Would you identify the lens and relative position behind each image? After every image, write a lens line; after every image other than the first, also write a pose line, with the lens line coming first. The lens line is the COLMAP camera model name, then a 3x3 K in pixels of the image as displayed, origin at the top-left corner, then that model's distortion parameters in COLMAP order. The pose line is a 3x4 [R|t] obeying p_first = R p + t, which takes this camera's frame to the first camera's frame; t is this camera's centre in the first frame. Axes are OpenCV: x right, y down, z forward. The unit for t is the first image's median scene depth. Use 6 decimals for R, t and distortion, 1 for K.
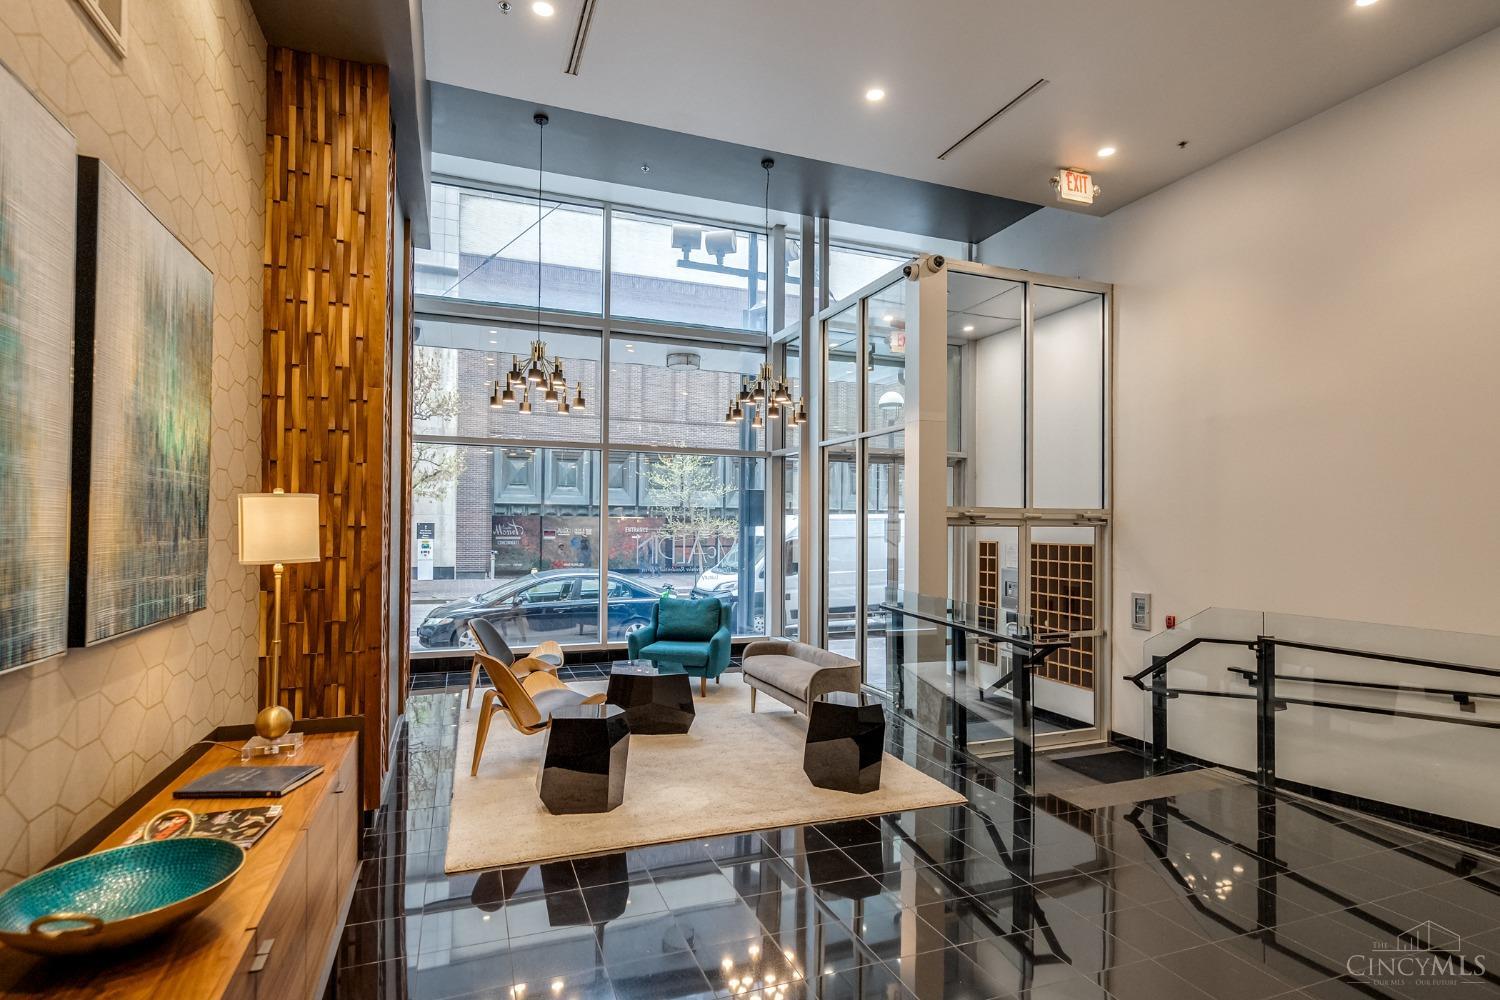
lens RADIAL K [[755.6, 0, 750.5], [0, 755.6, 519.8], [0, 0, 1]] dist [0.002572, 0.000631]
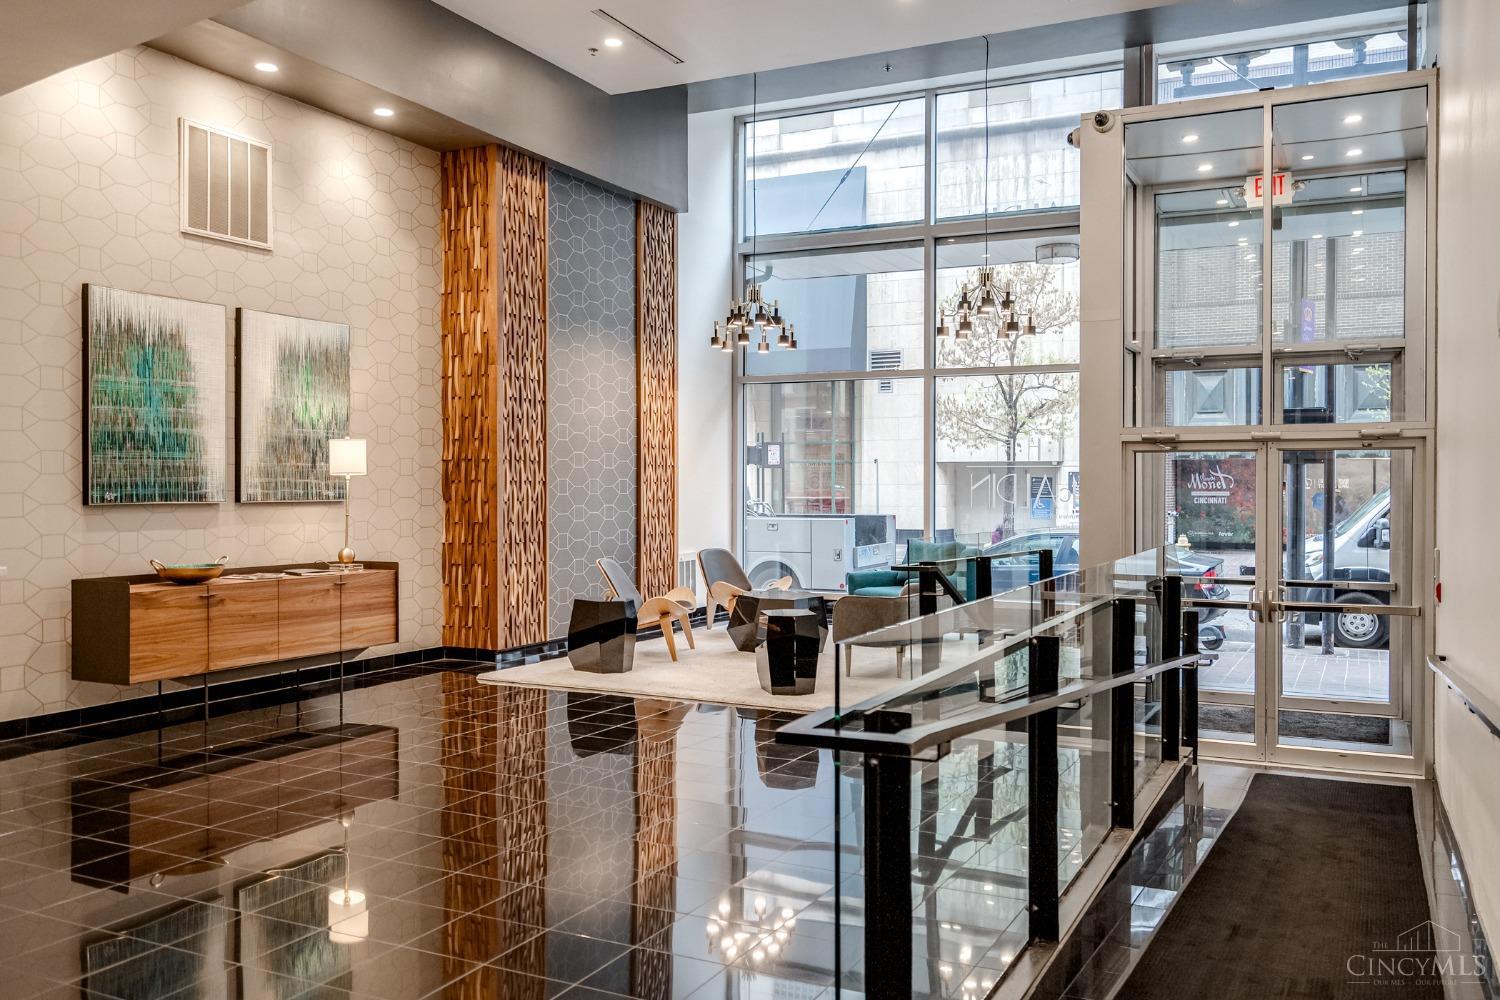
lens RADIAL K [[1240.7, 0, 750.0], [0, 1240.7, 500.0], [0, 0, 1]] dist [0.005985, 0.001147]
pose [[0.678677, 0.004820, -0.734421, 1.671723], [0.011419, 0.999788, 0.017114, 0.054020], [0.734348, -0.020001, 0.678478, -0.284503]]
